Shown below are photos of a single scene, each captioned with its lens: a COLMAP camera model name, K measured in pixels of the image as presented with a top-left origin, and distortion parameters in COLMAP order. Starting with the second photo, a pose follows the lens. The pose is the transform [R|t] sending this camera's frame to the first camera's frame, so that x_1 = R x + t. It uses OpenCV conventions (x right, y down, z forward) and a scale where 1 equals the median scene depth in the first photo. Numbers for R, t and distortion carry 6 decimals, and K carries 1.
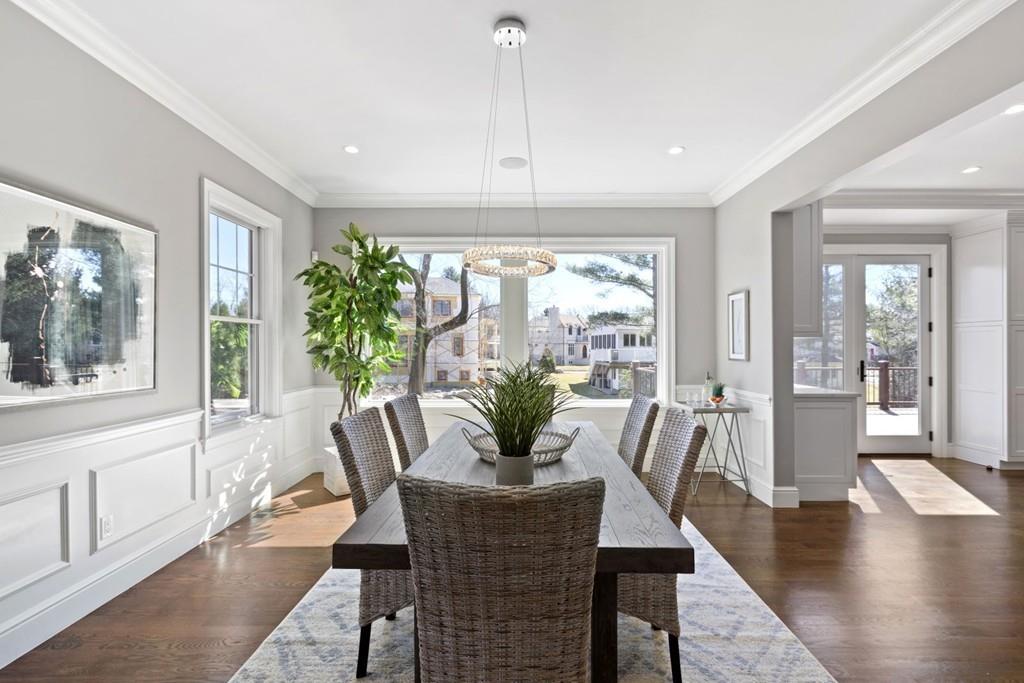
lens RADIAL K [[460.3, 0, 516.0], [0, 460.3, 345.0], [0, 0, 1]] dist [-0.007103, 0.001014]
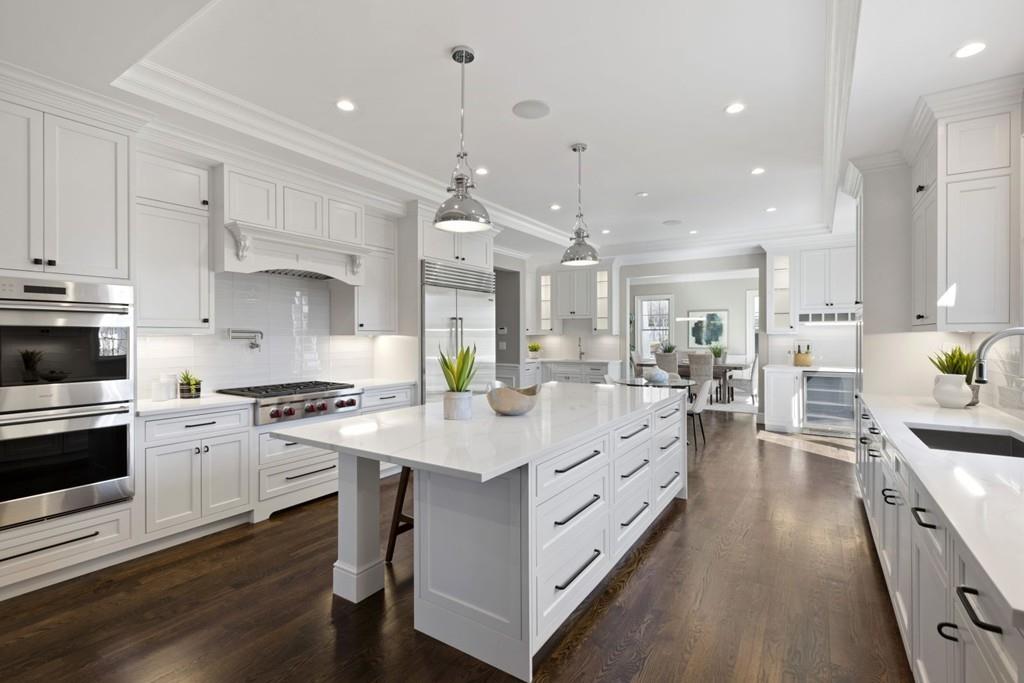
lens RADIAL K [[460.3, 0, 516.1], [0, 460.3, 337.0], [0, 0, 1]] dist [-0.007103, 0.001014]
pose [[-0.553460, -0.001367, -0.832875, 4.661818], [-0.001075, 0.999999, -0.000926, 0.001233], [0.832875, 0.000383, -0.553461, 2.096611]]
